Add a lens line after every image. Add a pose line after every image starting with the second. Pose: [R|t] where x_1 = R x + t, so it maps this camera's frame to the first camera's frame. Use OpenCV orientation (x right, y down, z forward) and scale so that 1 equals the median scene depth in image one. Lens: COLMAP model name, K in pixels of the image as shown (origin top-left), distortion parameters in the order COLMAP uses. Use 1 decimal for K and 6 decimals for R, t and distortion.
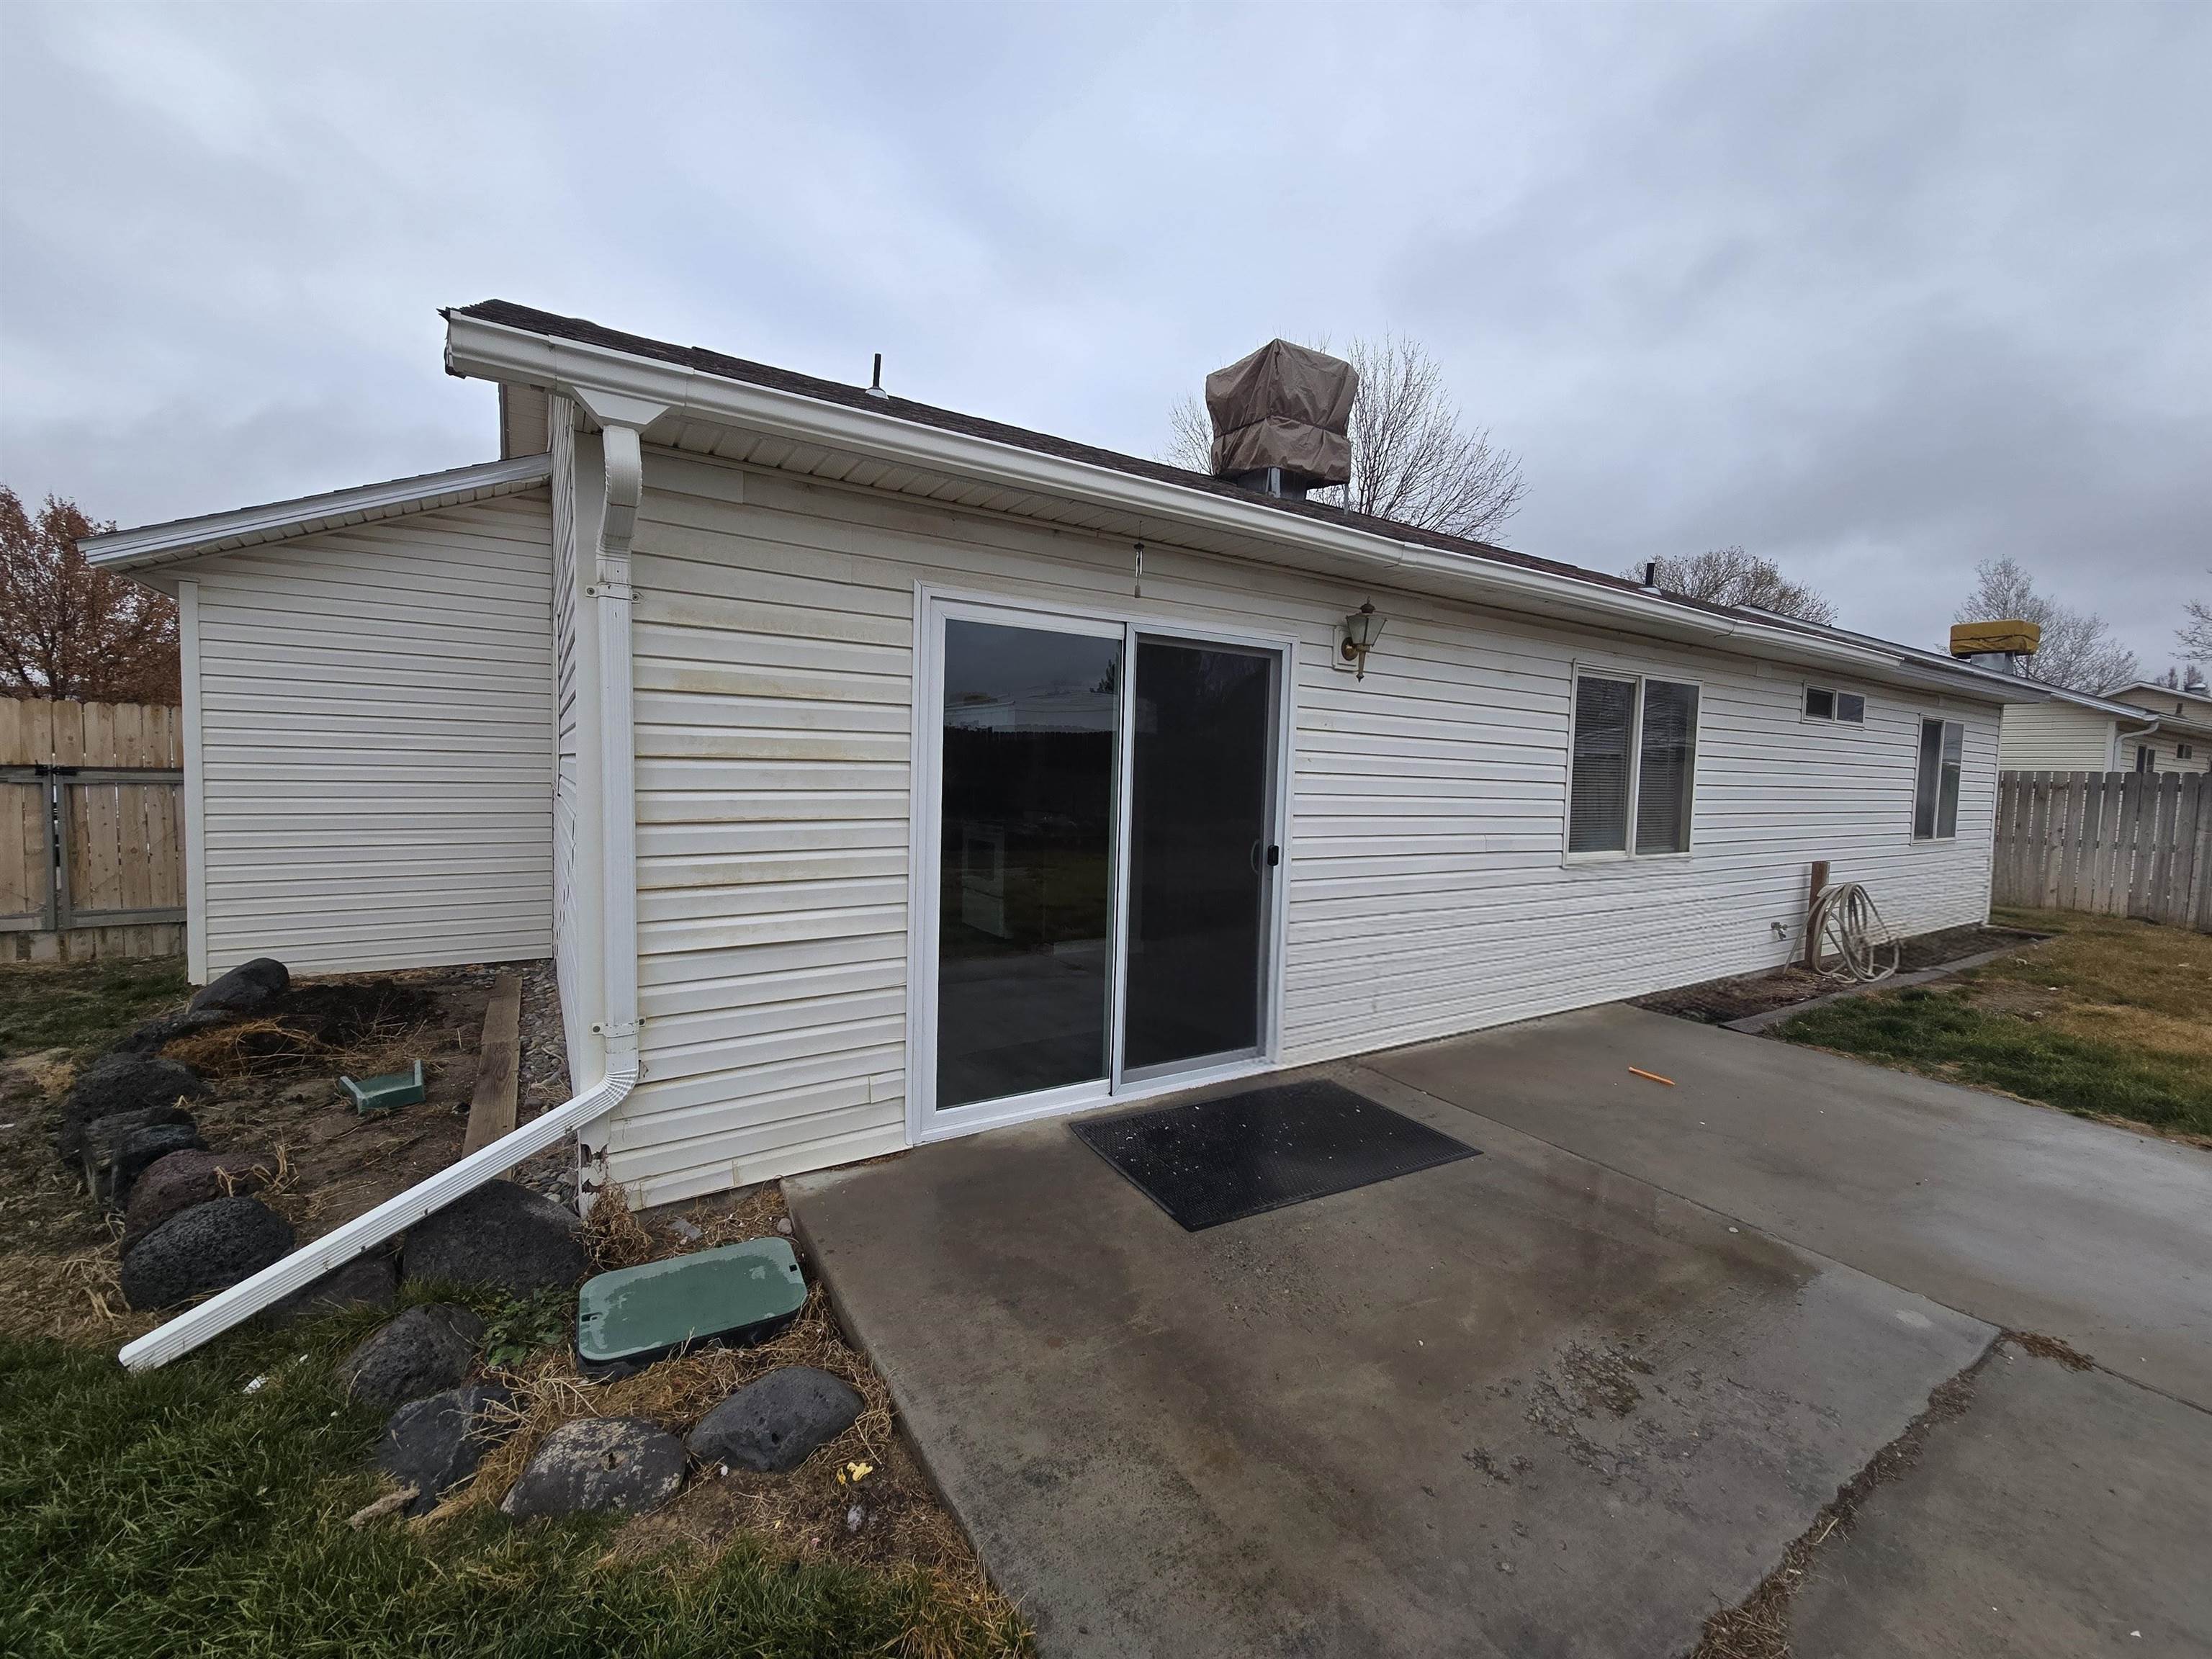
lens RADIAL K [[900.2, 0, 1102.2], [0, 900.2, 813.0], [0, 0, 1]] dist [-0.000837, -0.000097]
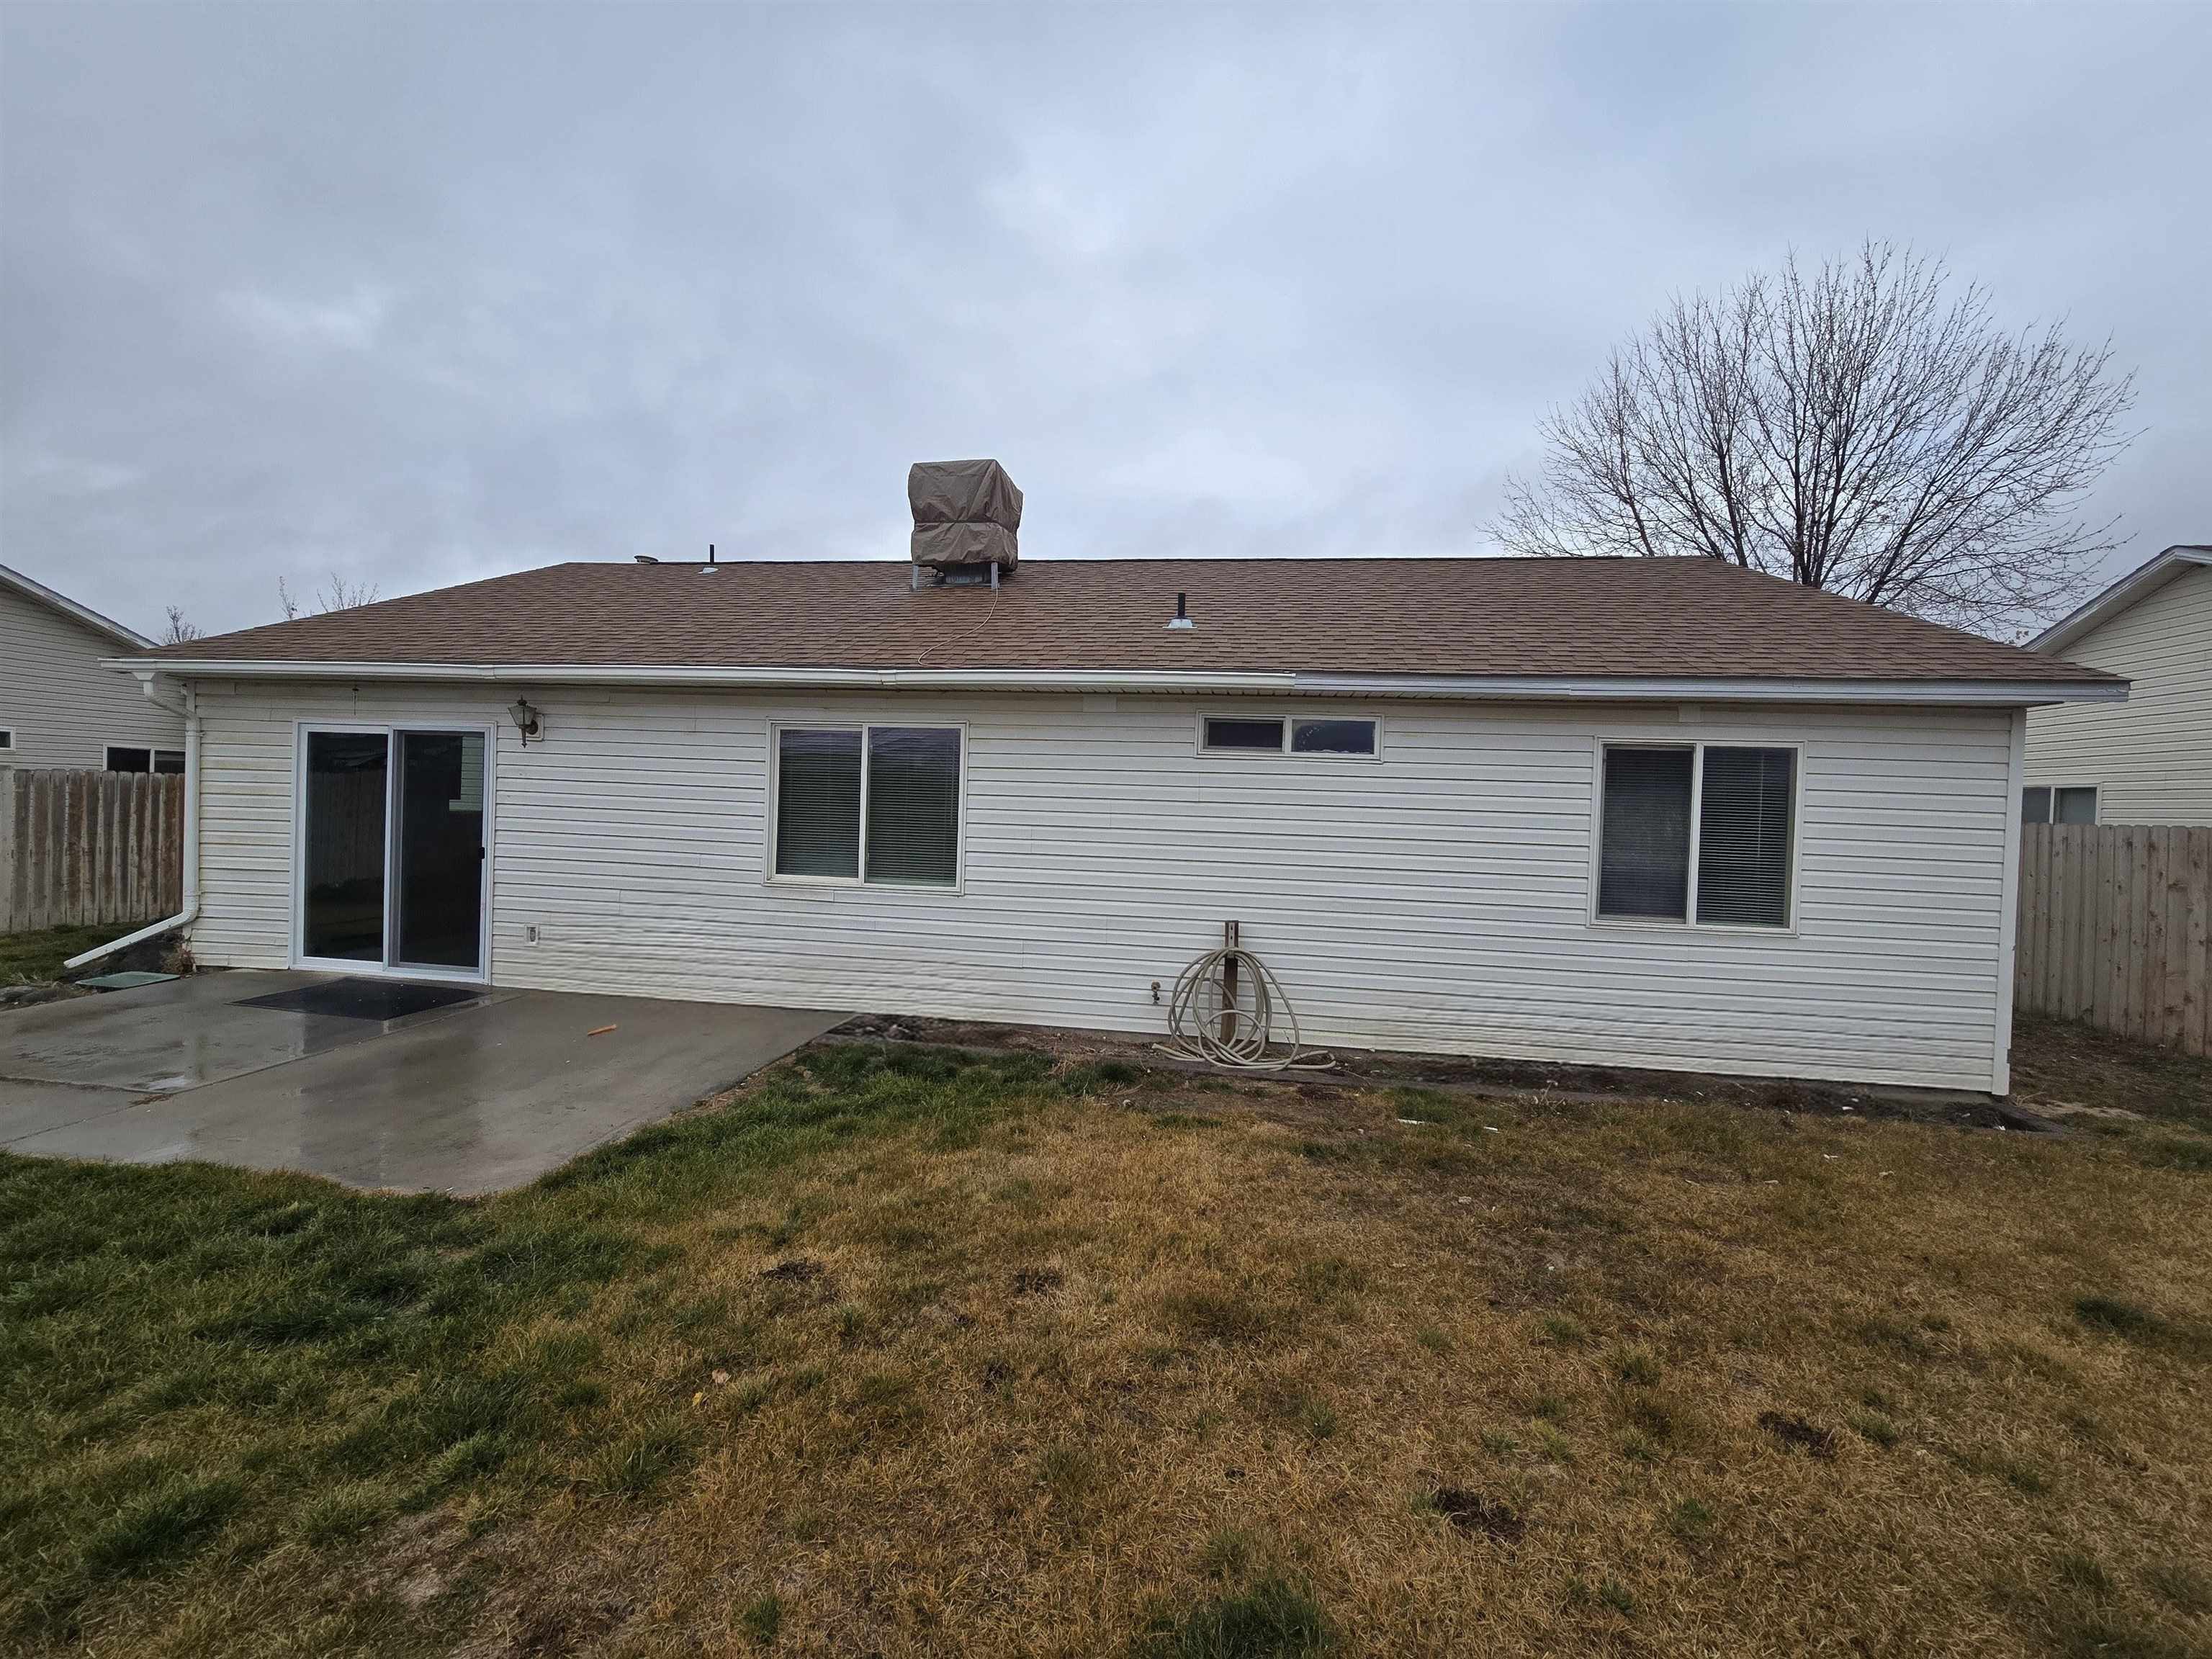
lens RADIAL K [[900.2, 0, 1102.2], [0, 900.2, 813.0], [0, 0, 1]] dist [-0.000837, -0.000097]
pose [[0.763242, 0.007346, -0.646071, 1.849182], [-0.046232, 0.997993, -0.043269, -0.006330], [0.644456, 0.062894, 0.762050, 0.387931]]
